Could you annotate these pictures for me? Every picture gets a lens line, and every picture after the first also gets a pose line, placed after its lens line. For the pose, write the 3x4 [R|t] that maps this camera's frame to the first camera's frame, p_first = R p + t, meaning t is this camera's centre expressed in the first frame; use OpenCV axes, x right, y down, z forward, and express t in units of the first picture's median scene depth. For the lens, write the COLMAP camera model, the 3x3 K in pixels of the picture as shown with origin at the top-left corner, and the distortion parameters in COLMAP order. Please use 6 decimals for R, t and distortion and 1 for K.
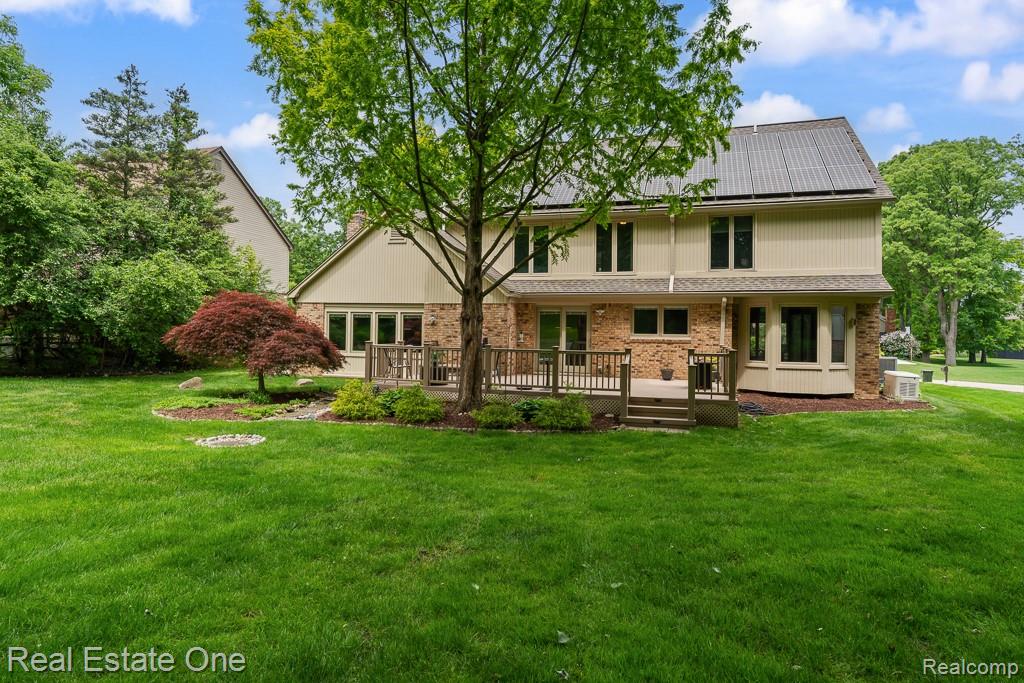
lens RADIAL K [[572.3, 0, 500.9], [0, 572.3, 310.6], [0, 0, 1]] dist [-0.012465, -0.000967]
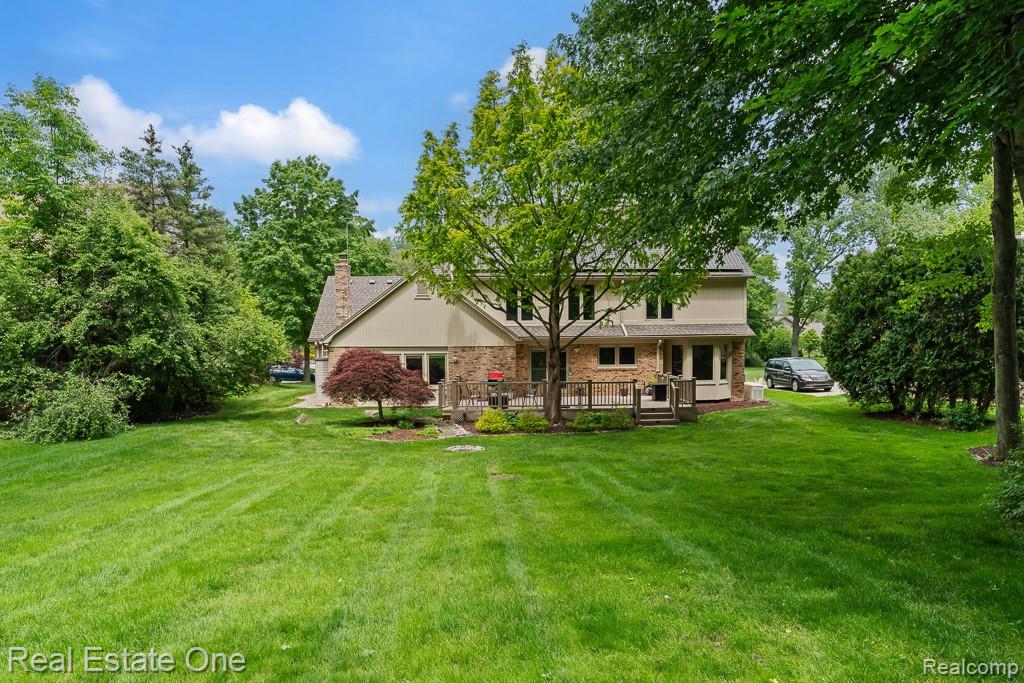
lens RADIAL K [[655.9, 0, 513.1], [0, 655.9, 340.1], [0, 0, 1]] dist [0.002094, 0.000664]
pose [[0.938598, -0.025223, 0.344088, -0.548627], [0.011107, 0.999016, 0.042934, -0.096659], [-0.344833, -0.036476, 0.937955, -0.477535]]
